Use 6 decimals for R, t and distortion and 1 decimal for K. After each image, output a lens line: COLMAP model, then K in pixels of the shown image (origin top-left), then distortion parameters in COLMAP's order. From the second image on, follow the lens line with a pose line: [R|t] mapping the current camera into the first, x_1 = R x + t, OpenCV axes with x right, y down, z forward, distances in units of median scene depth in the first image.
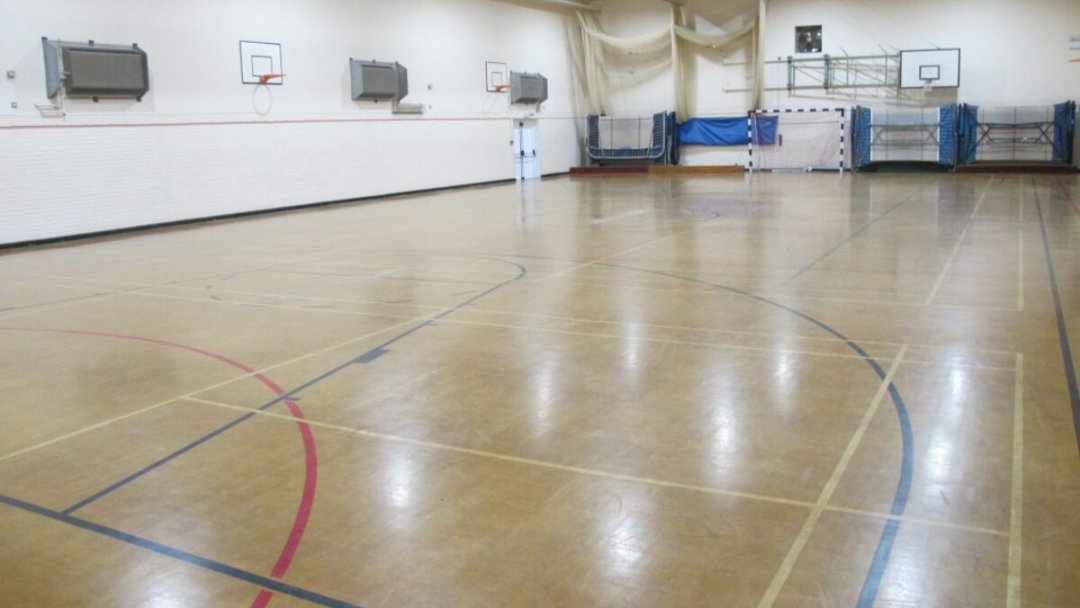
lens RADIAL K [[953.3, 0, 578.4], [0, 953.3, 300.1], [0, 0, 1]] dist [-0.004991, 0.008533]
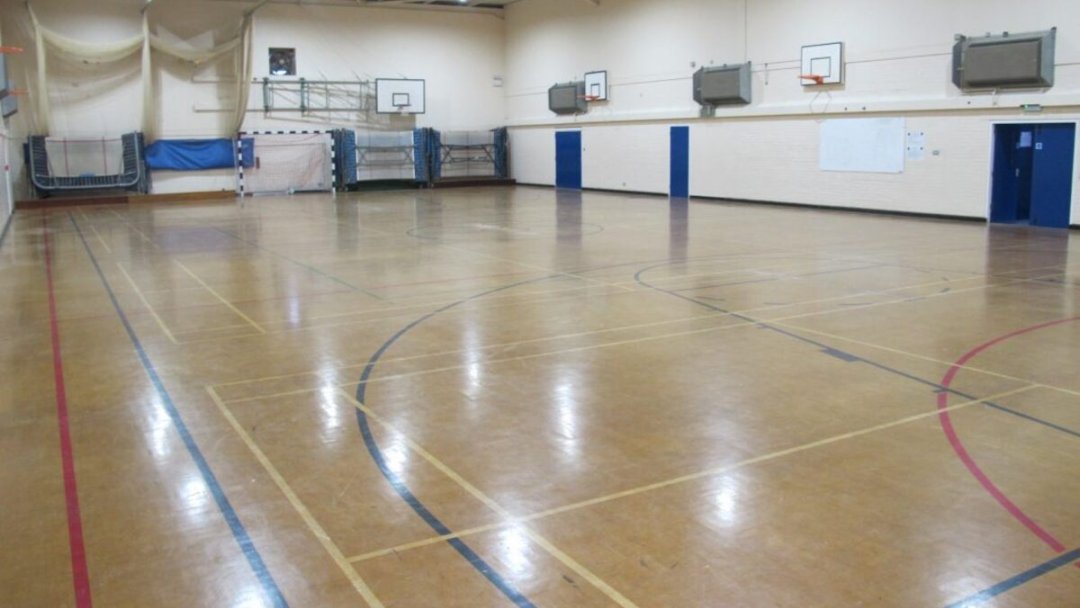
lens RADIAL K [[953.3, 0, 578.4], [0, 953.3, 300.1], [0, 0, 1]] dist [-0.004991, 0.008533]
pose [[0.569535, -0.128543, 0.811854, -0.421554], [0.156607, 0.986573, 0.046343, -0.025076], [-0.806910, 0.100748, 0.582019, 0.194381]]
